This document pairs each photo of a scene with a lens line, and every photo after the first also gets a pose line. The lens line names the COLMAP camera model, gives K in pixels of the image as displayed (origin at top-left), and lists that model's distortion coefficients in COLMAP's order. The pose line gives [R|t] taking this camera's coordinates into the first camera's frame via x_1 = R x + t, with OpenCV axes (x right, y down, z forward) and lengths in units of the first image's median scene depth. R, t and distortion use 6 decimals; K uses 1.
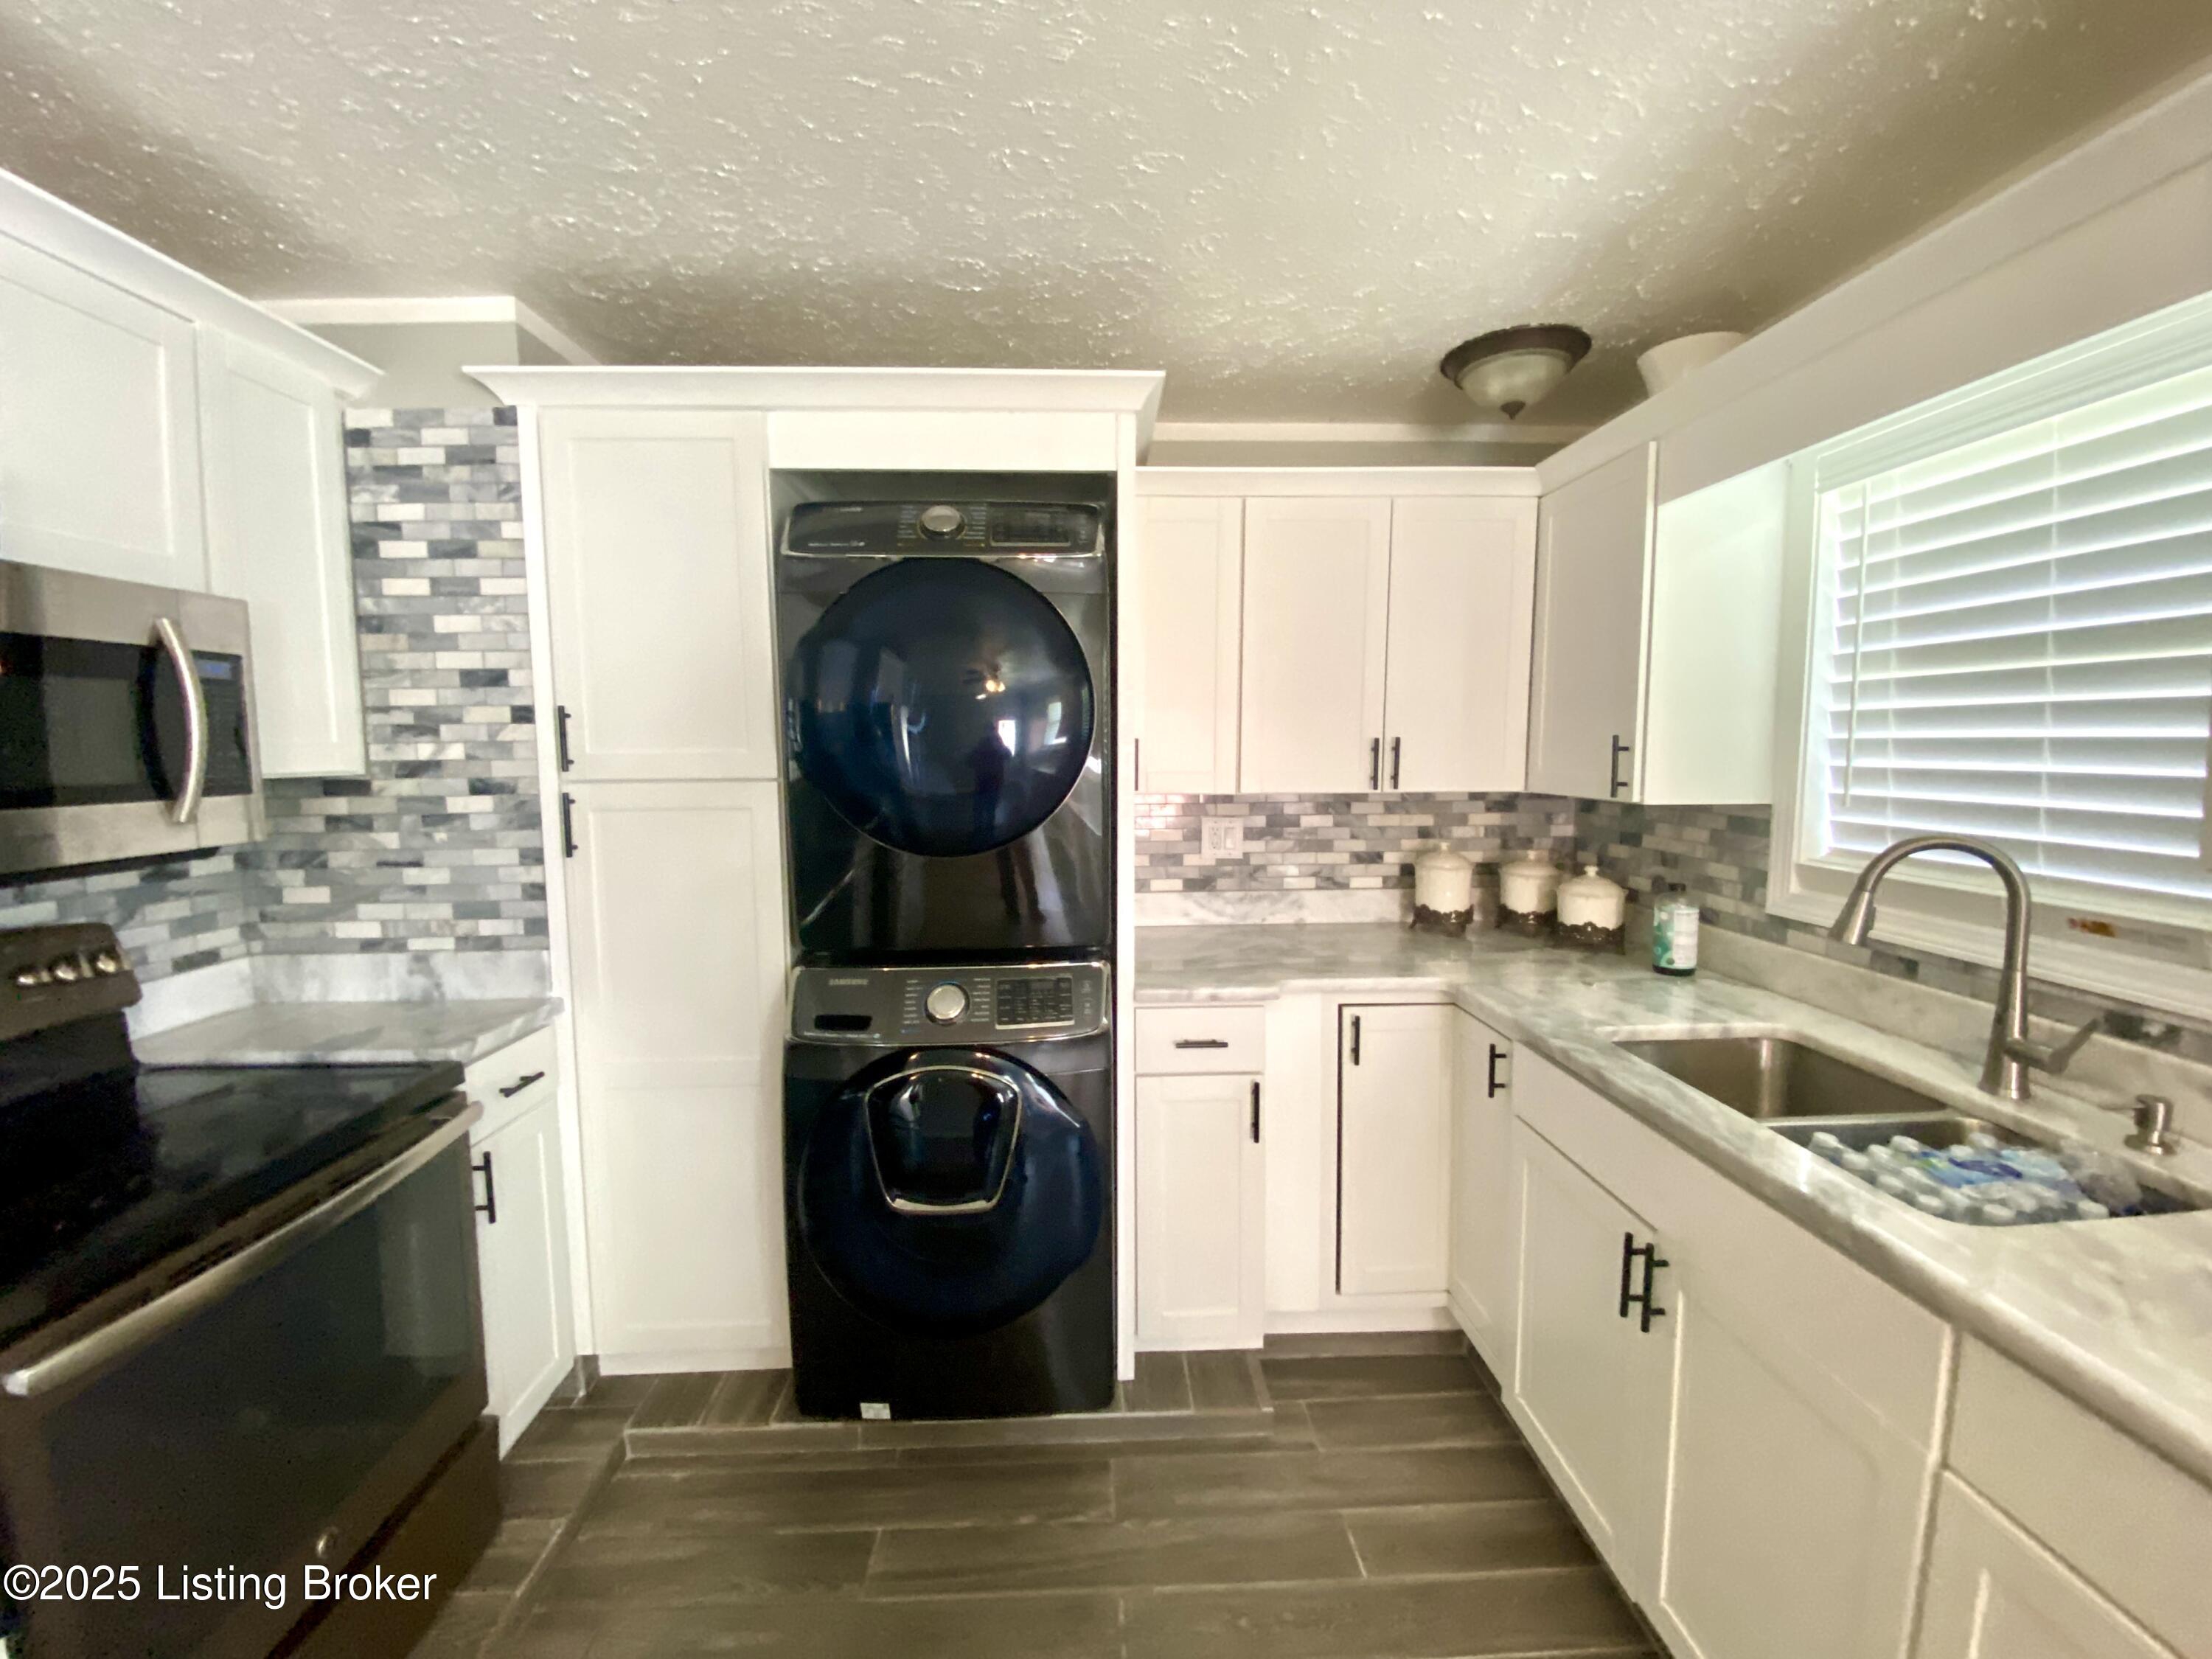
lens RADIAL K [[894.5, 0, 1106.0], [0, 894.5, 829.5], [0, 0, 1]] dist [0.008134, -0.017048]
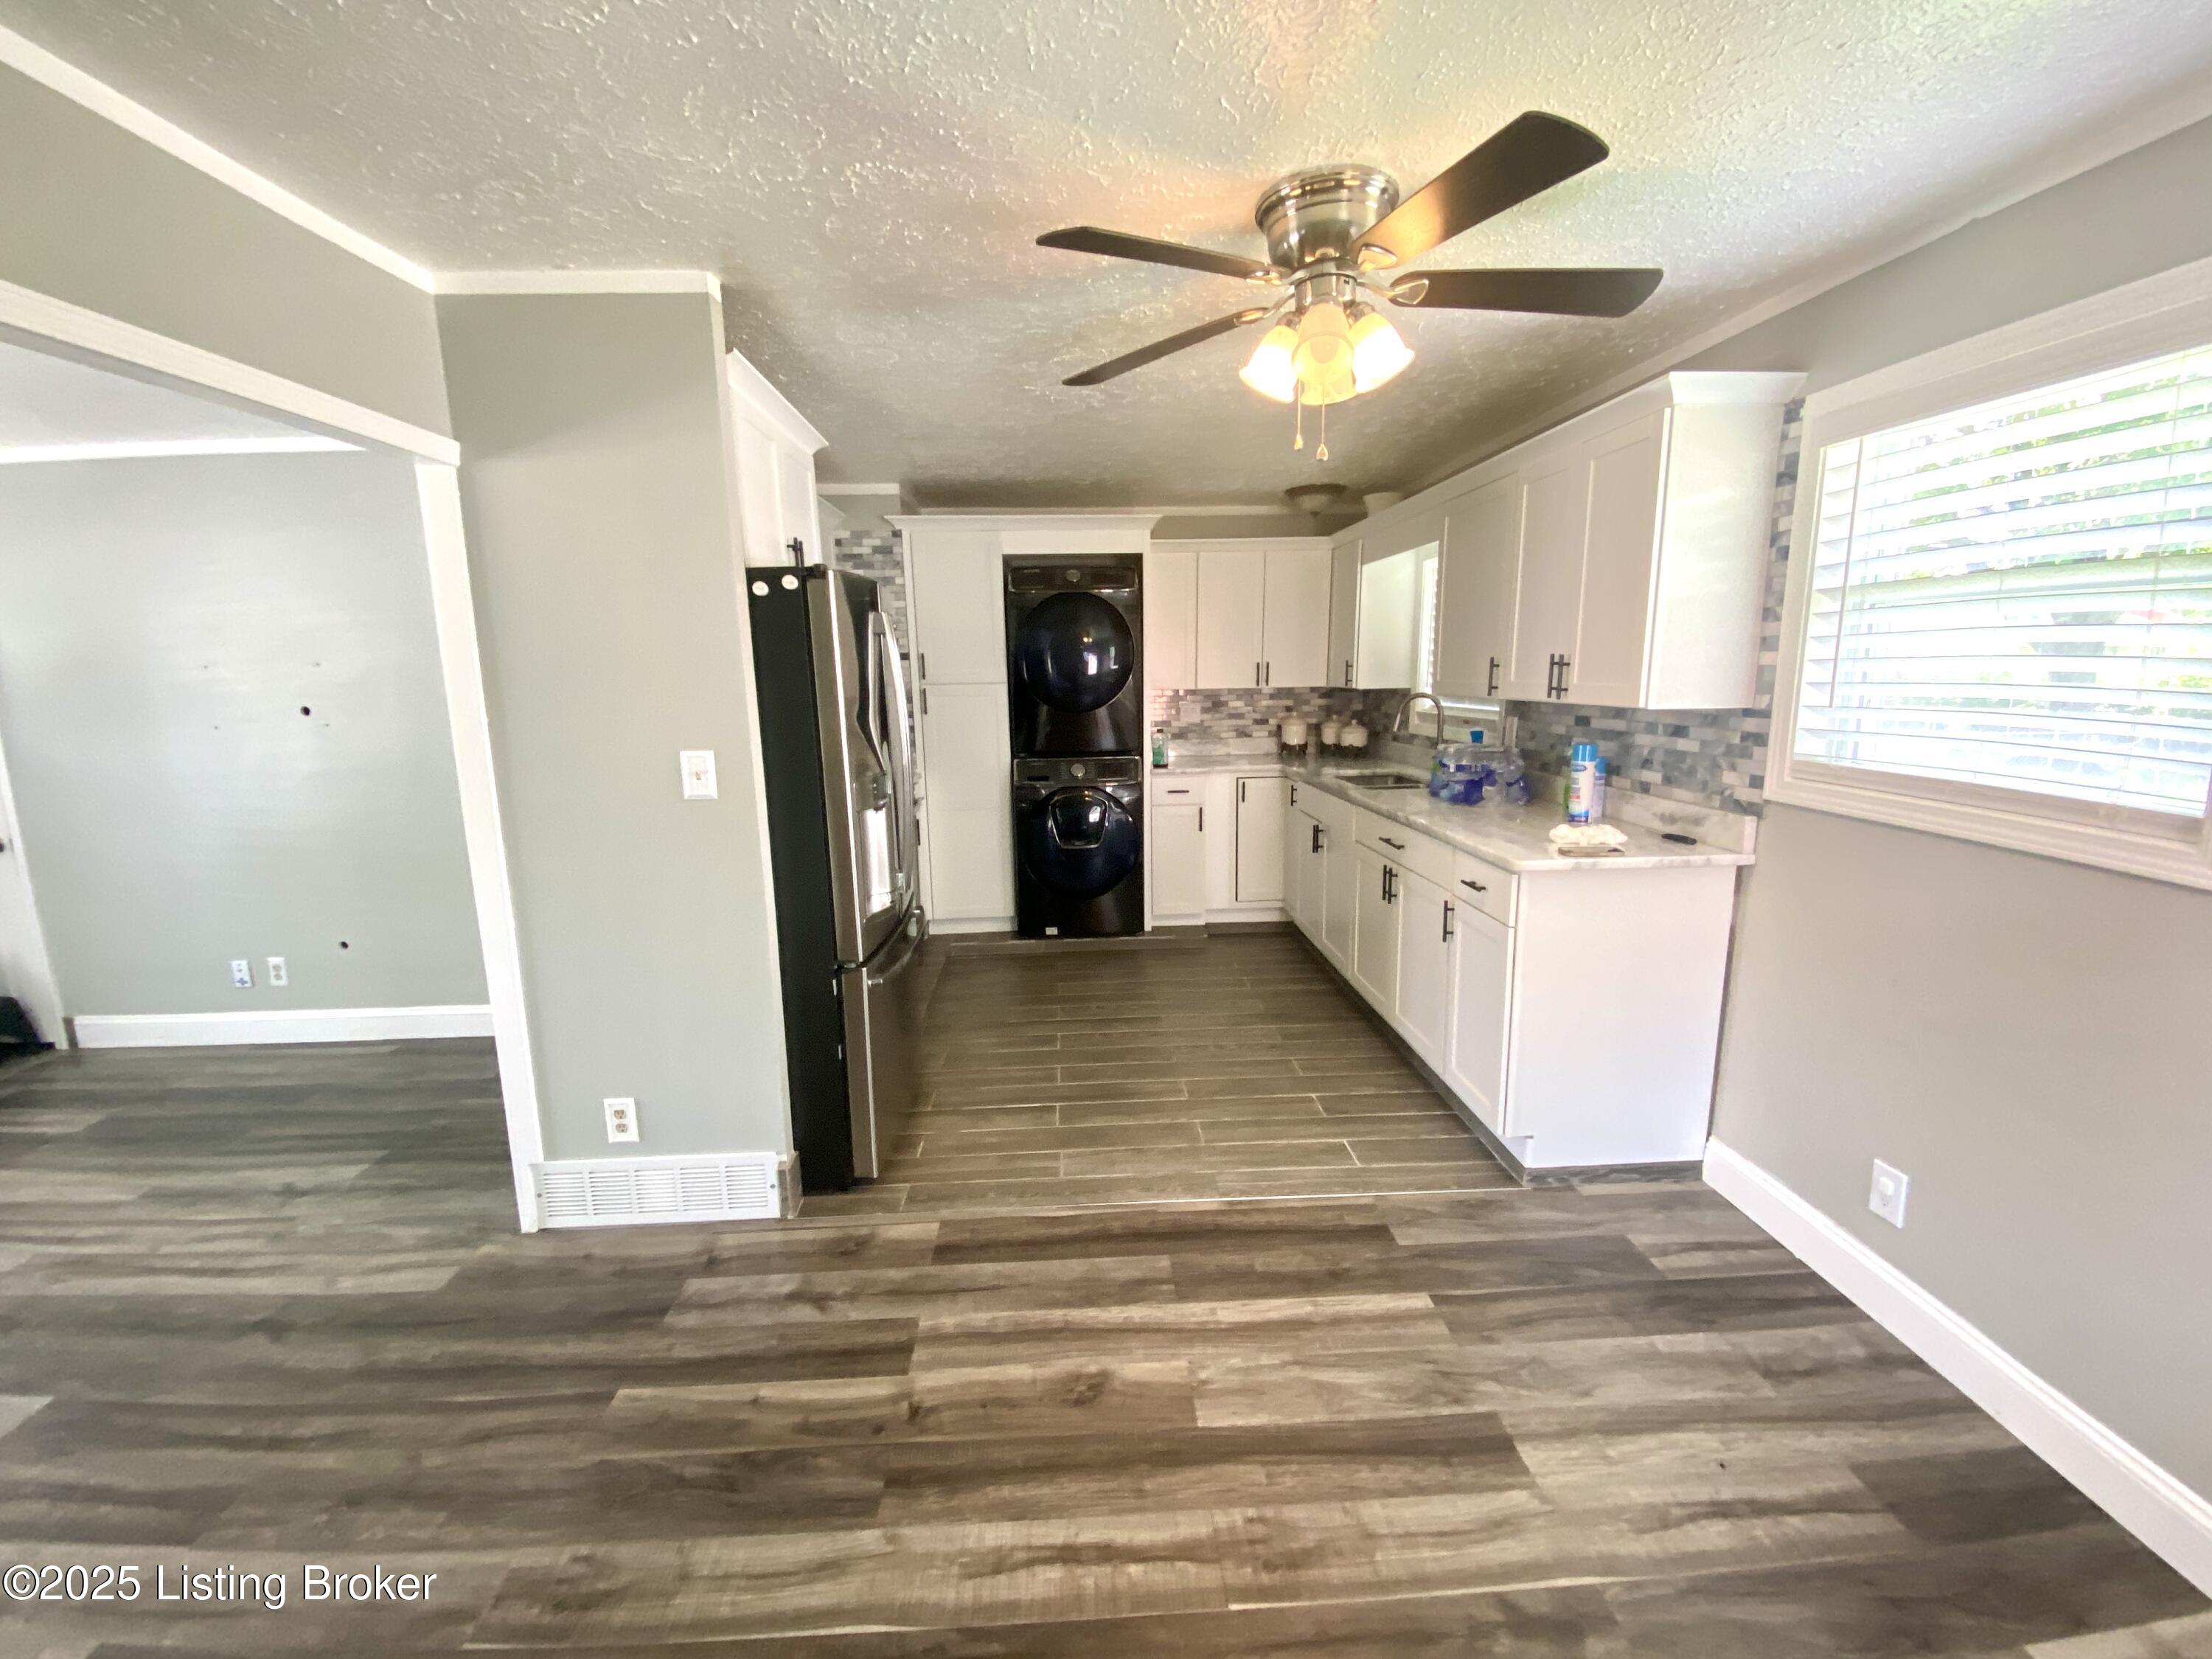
lens RADIAL K [[888.5, 0, 1107.3], [0, 888.5, 833.7], [0, 0, 1]] dist [0.052559, -0.029539]
pose [[0.999912, -0.010623, 0.007928, -0.113612], [0.009866, 0.995885, 0.090092, 0.143143], [-0.008852, -0.090006, 0.995902, -1.509255]]
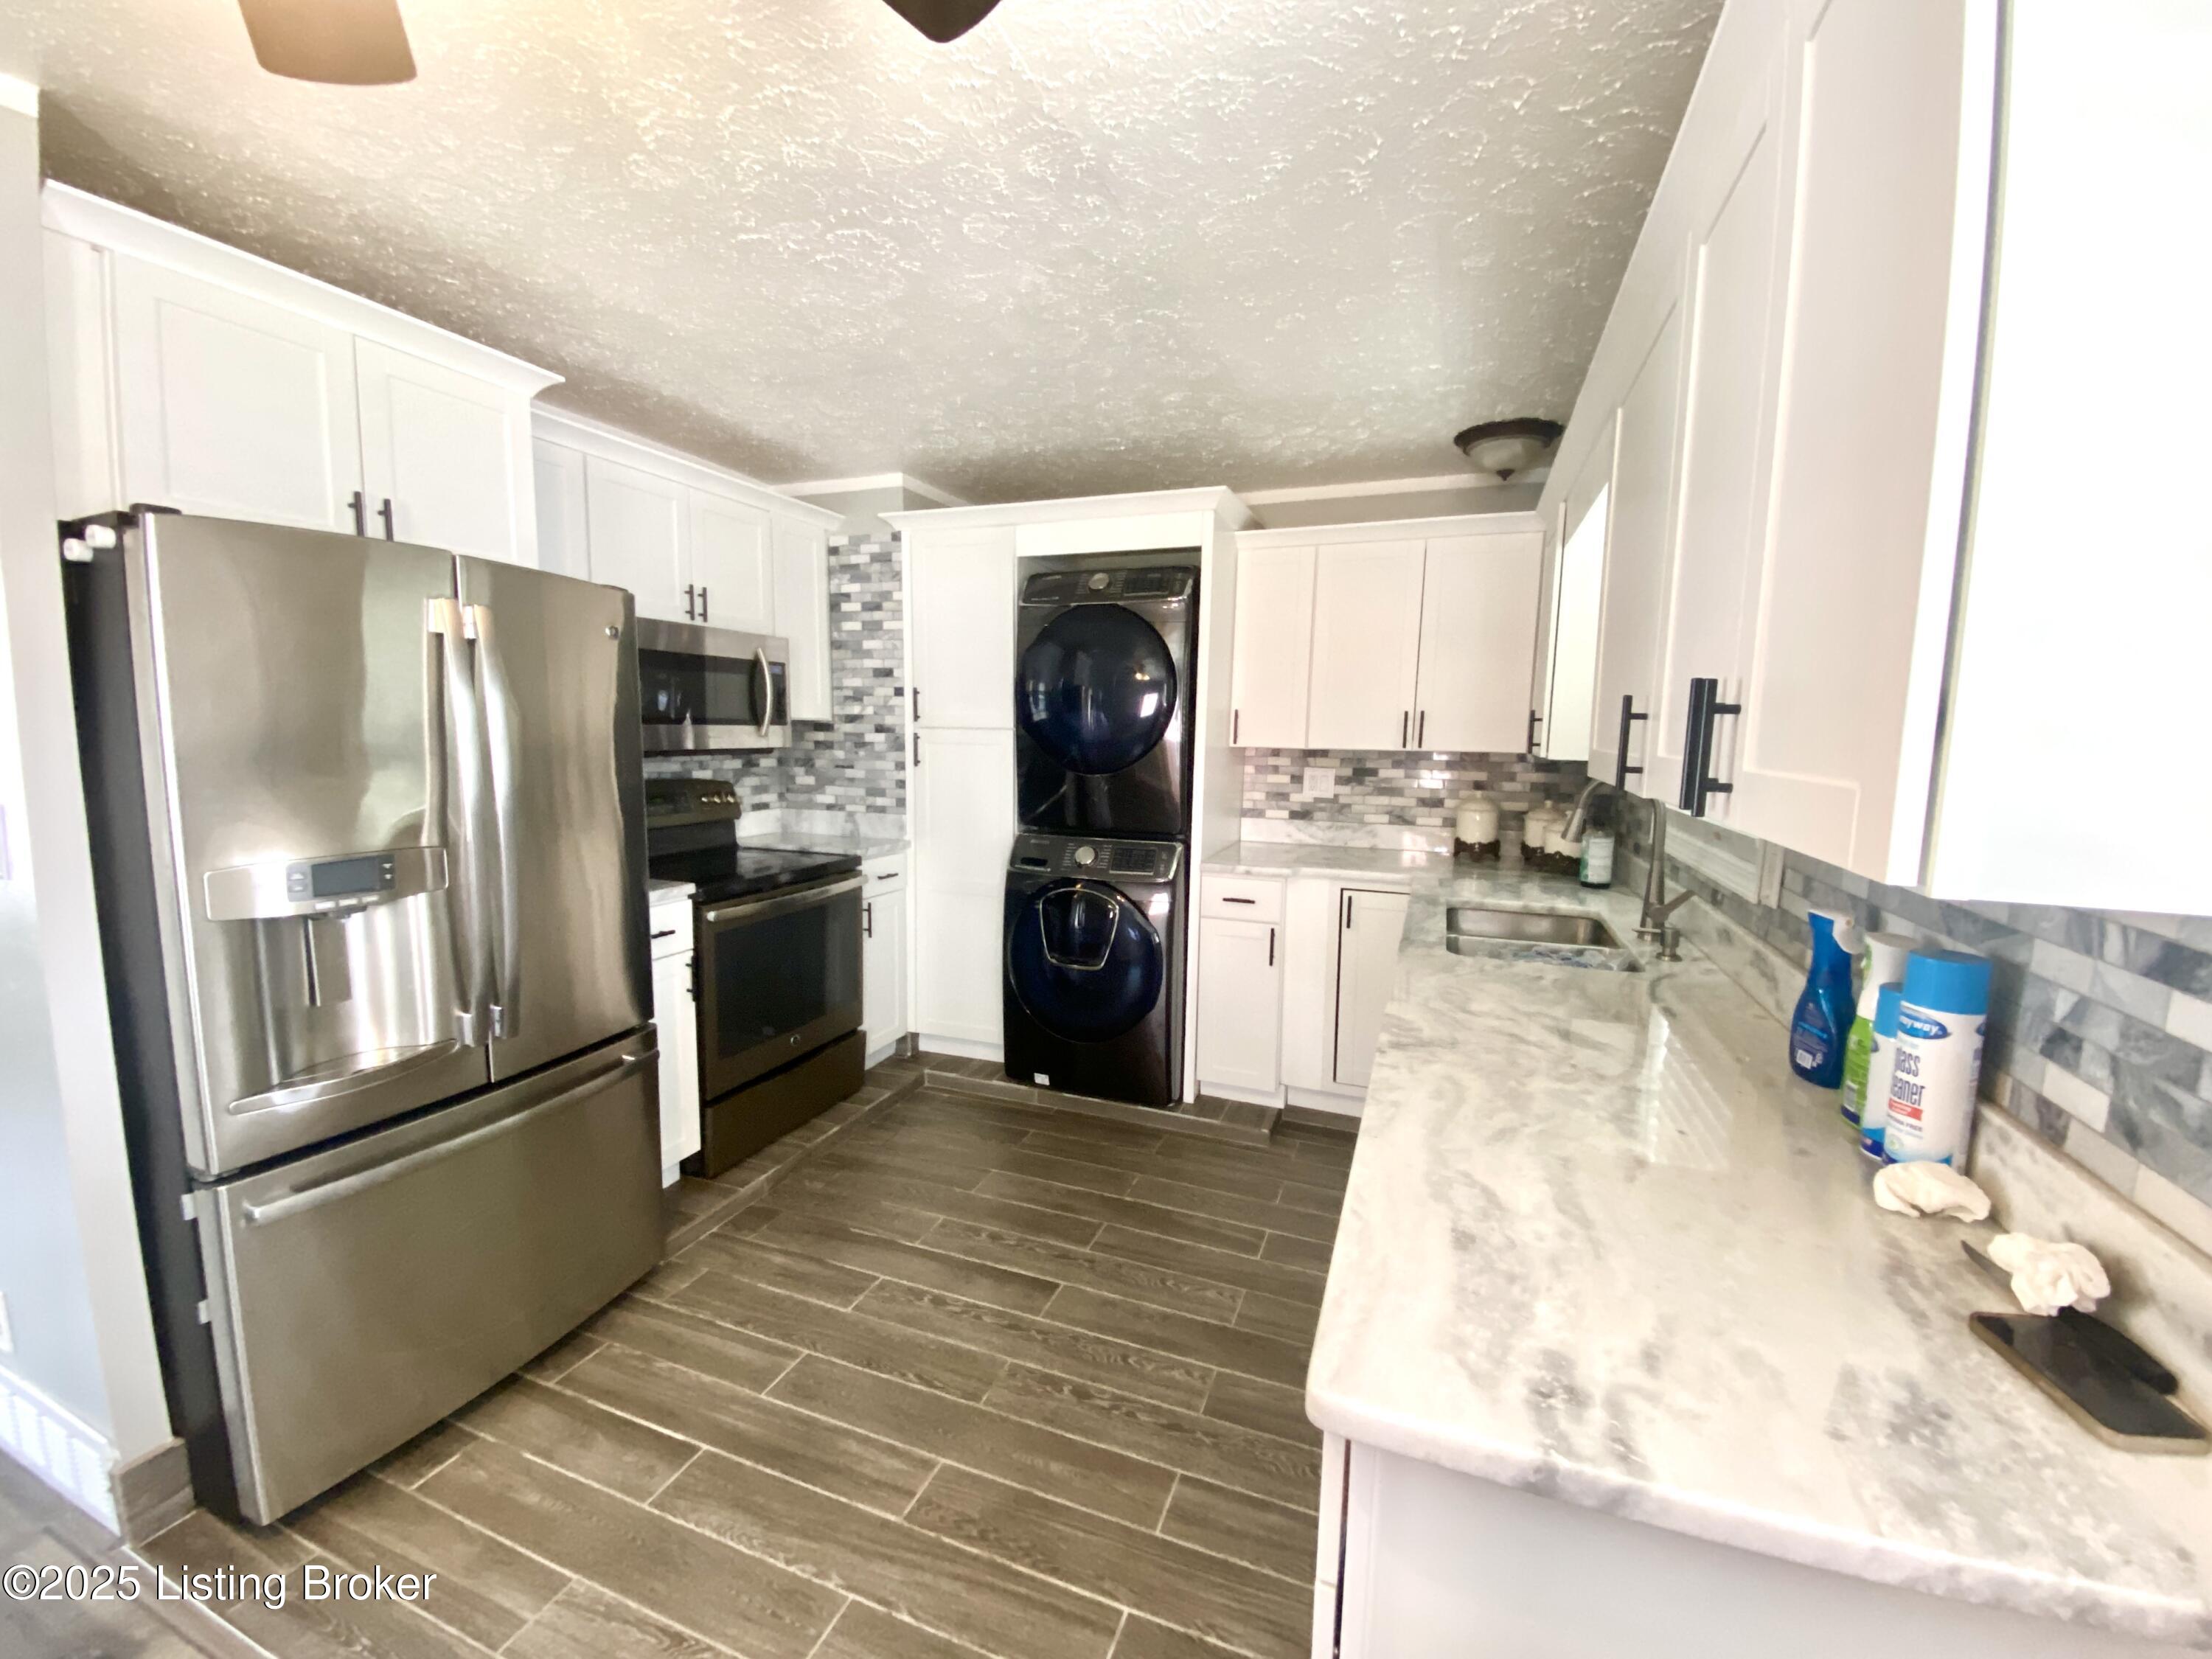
lens RADIAL K [[888.5, 0, 1107.3], [0, 888.5, 833.7], [0, 0, 1]] dist [0.052559, -0.029539]
pose [[0.917083, 0.069204, -0.392643, 0.540567], [-0.057791, 0.997493, 0.040829, 0.073320], [0.394484, -0.014752, 0.918784, -0.599838]]
